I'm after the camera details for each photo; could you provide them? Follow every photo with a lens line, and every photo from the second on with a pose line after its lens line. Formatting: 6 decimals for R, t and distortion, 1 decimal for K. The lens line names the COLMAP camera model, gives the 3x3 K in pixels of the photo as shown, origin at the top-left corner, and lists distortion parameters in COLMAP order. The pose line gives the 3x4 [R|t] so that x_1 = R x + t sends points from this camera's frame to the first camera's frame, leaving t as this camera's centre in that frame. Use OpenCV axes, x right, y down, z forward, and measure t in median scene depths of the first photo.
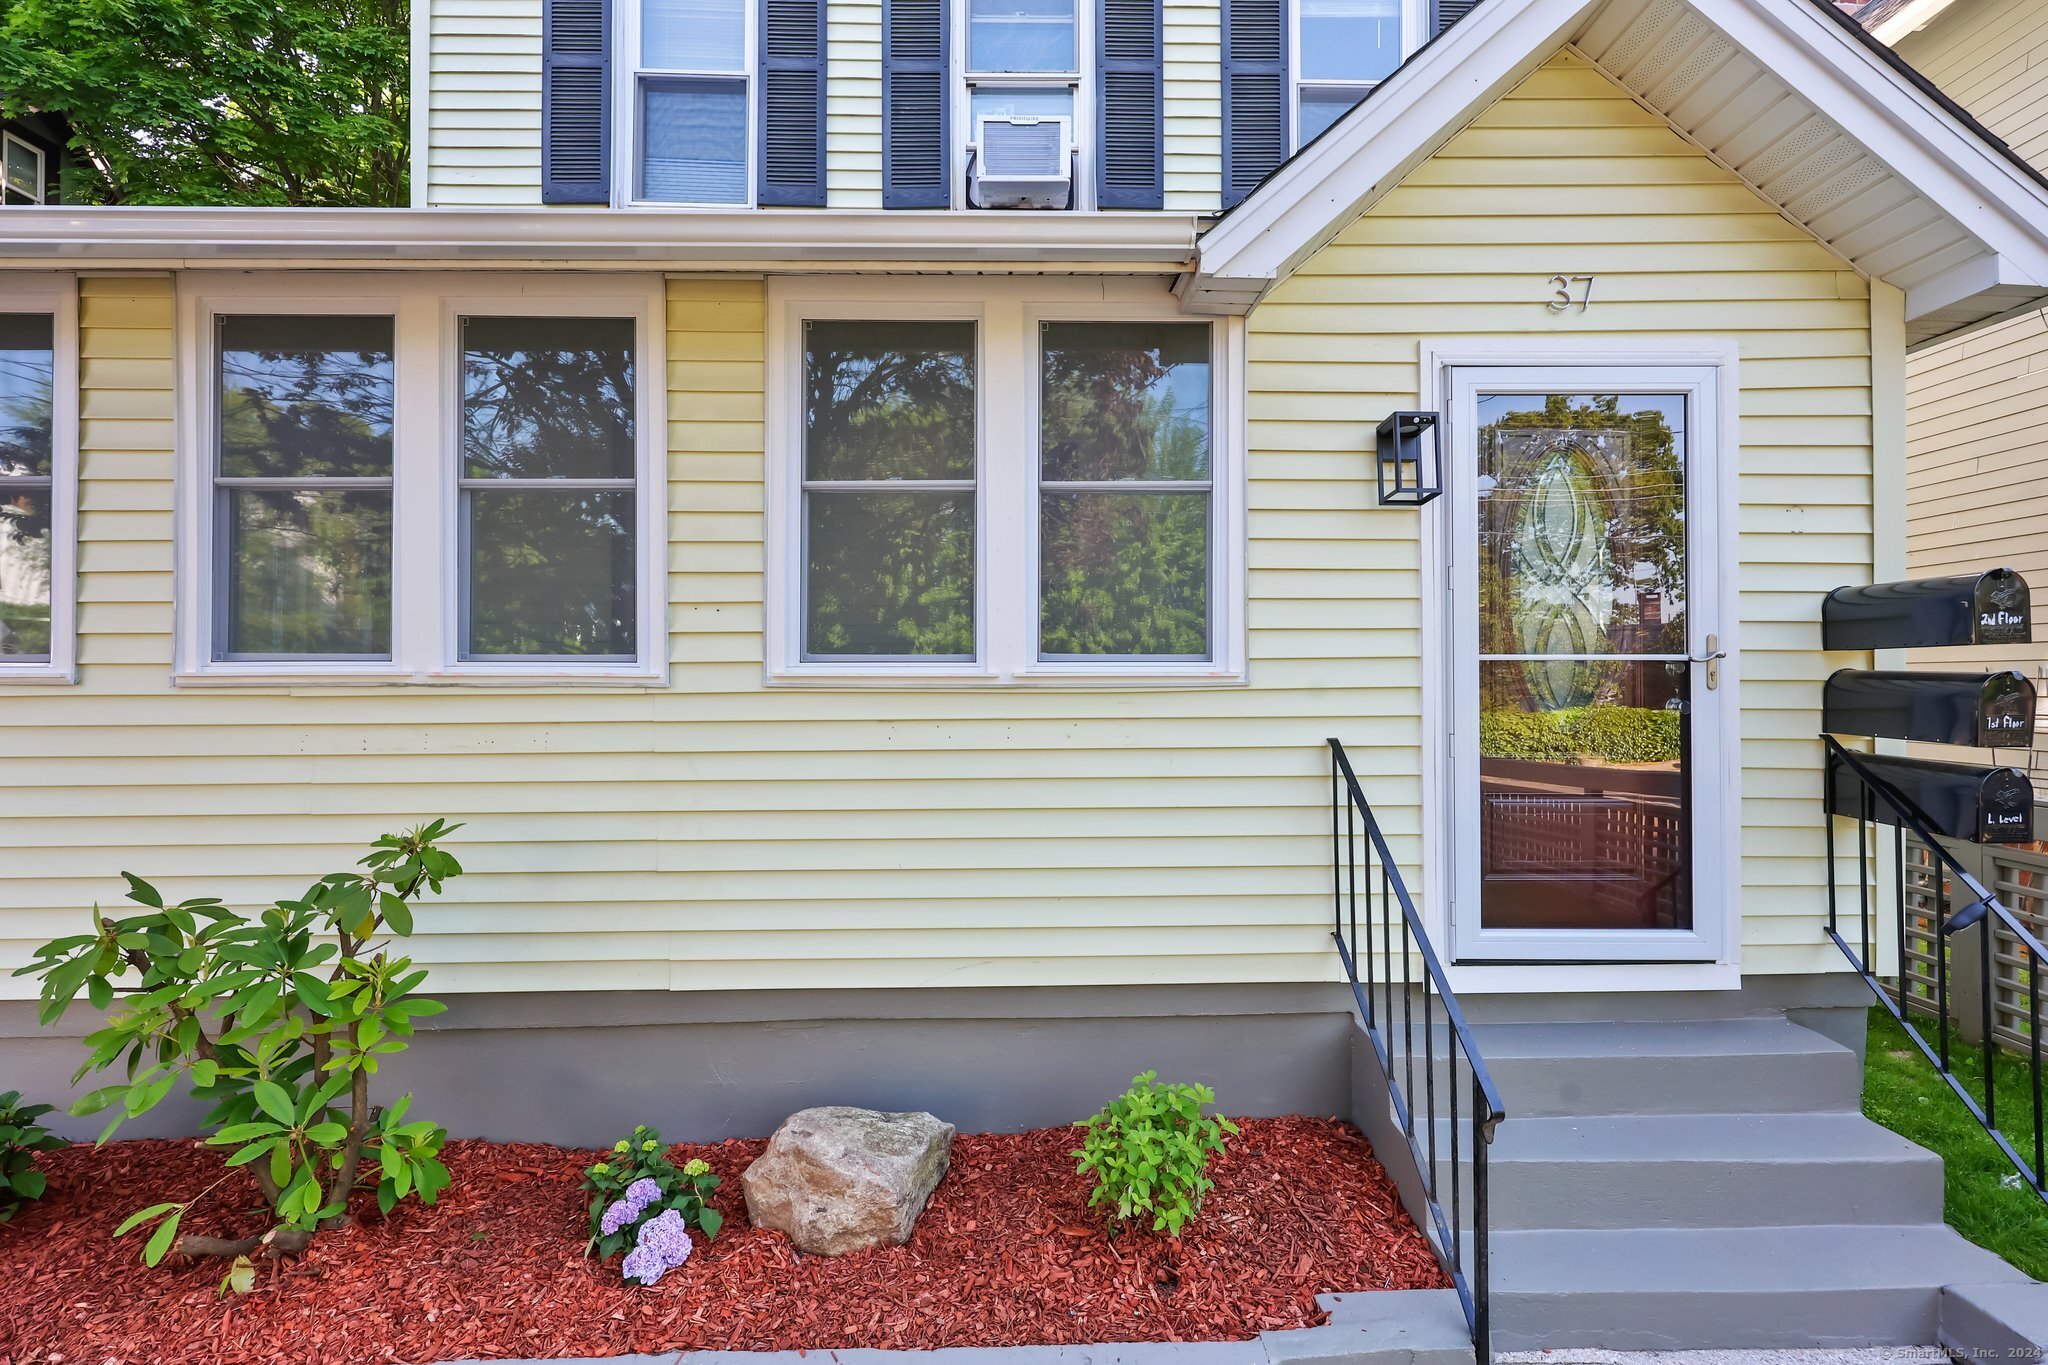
lens RADIAL K [[874.8, 0, 1025.6], [0, 874.8, 691.3], [0, 0, 1]] dist [0.000285, 0.000199]
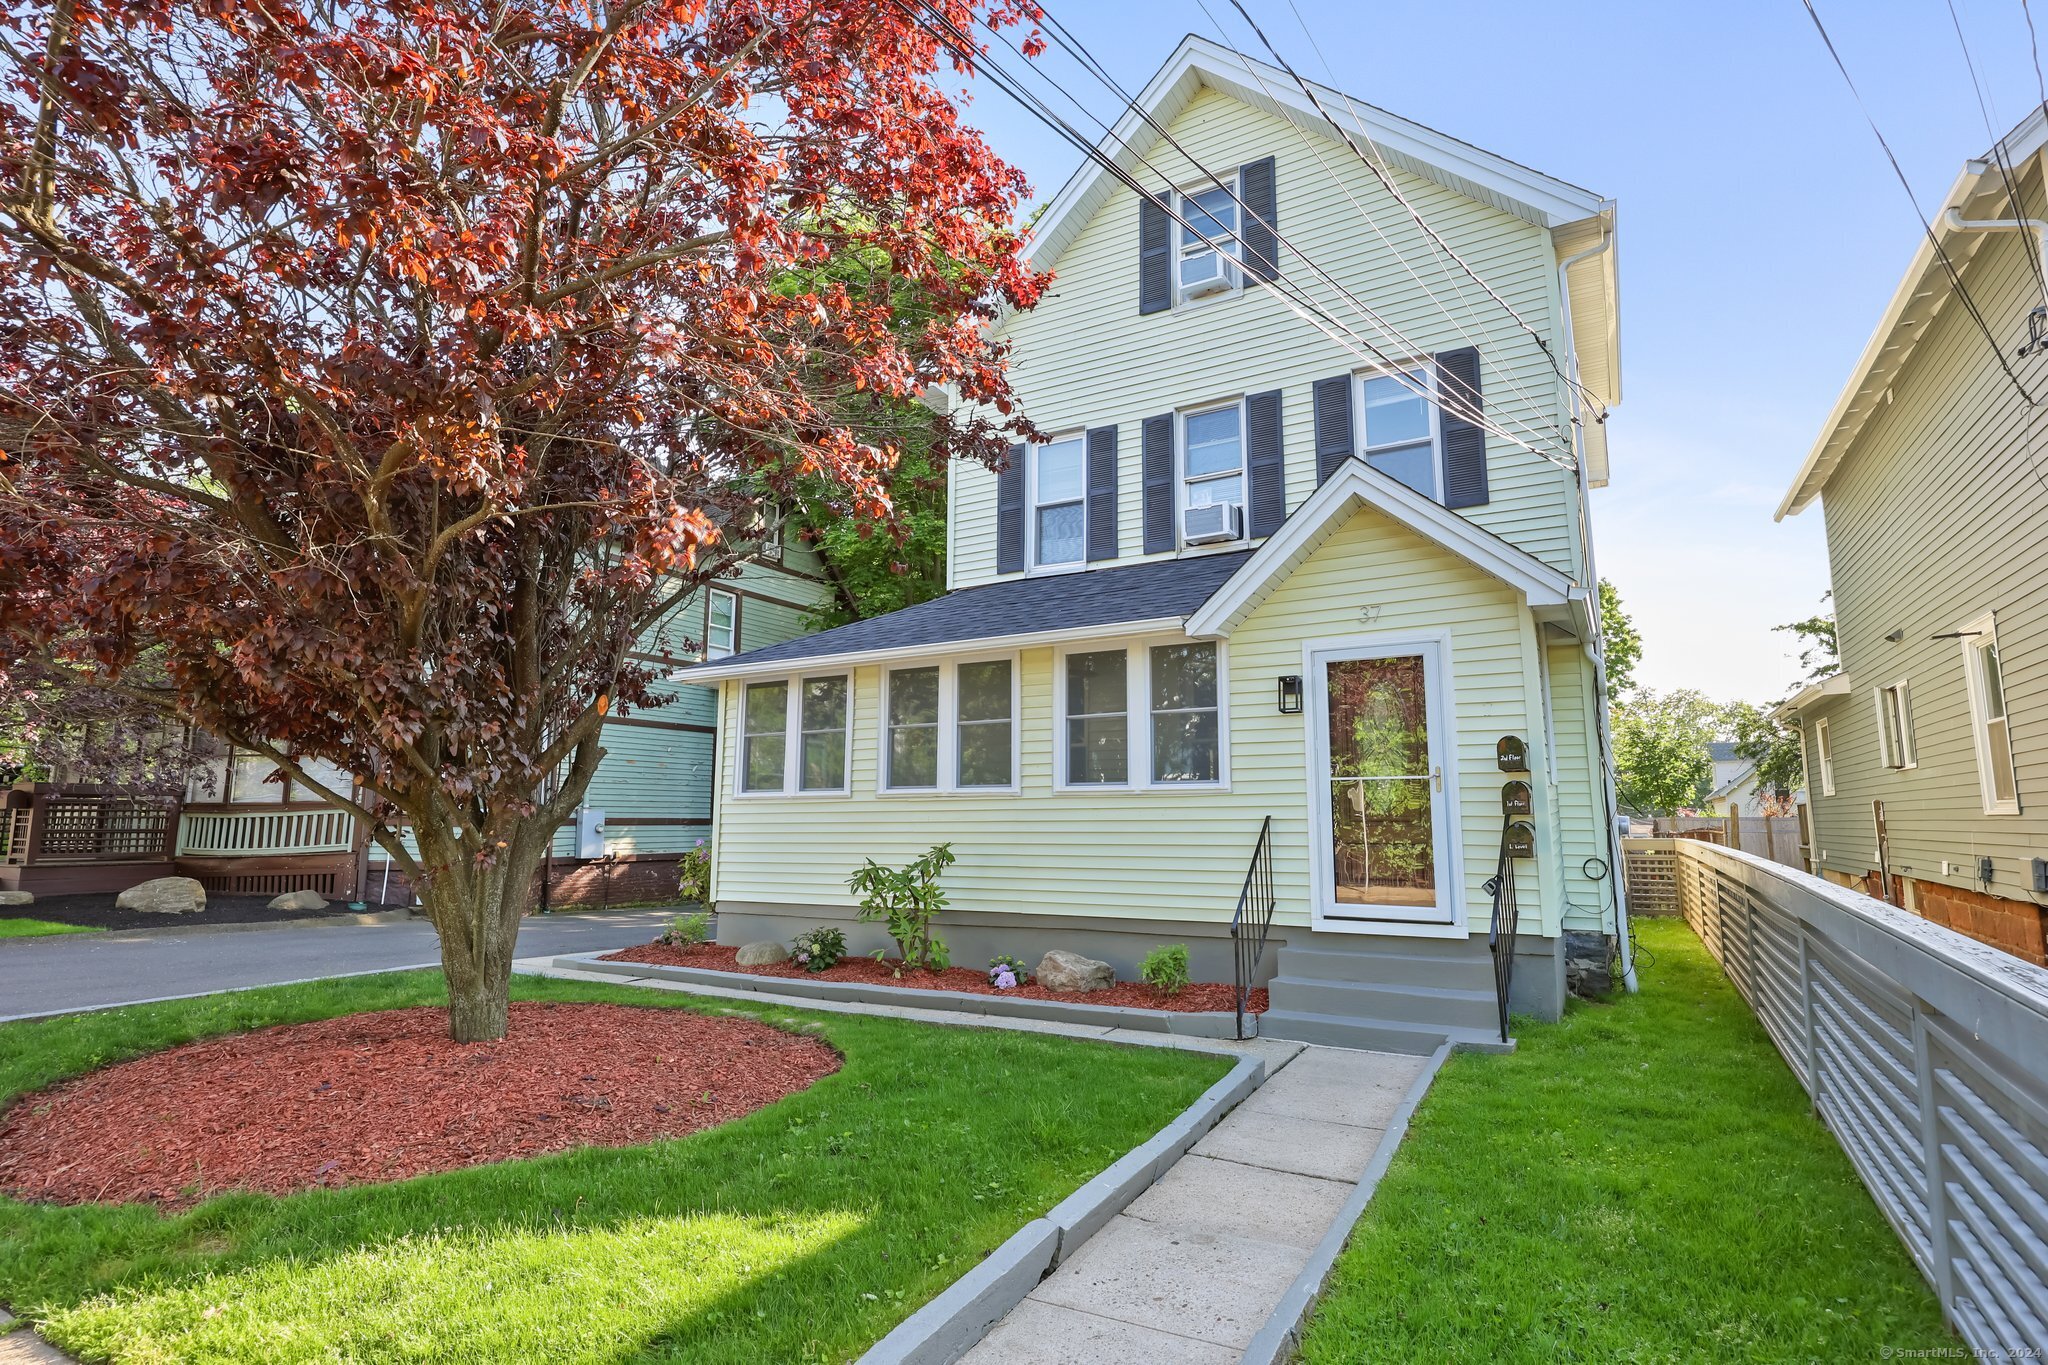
lens RADIAL K [[1023.5, 0, 1024.0], [0, 1023.5, 682.5], [0, 0, 1]] dist [0.000453, 0.000013]
pose [[0.856698, -0.067947, -0.511324, 1.197899], [-0.001780, 0.990891, -0.134656, 0.070368], [0.515816, 0.116270, 0.848773, -1.655937]]
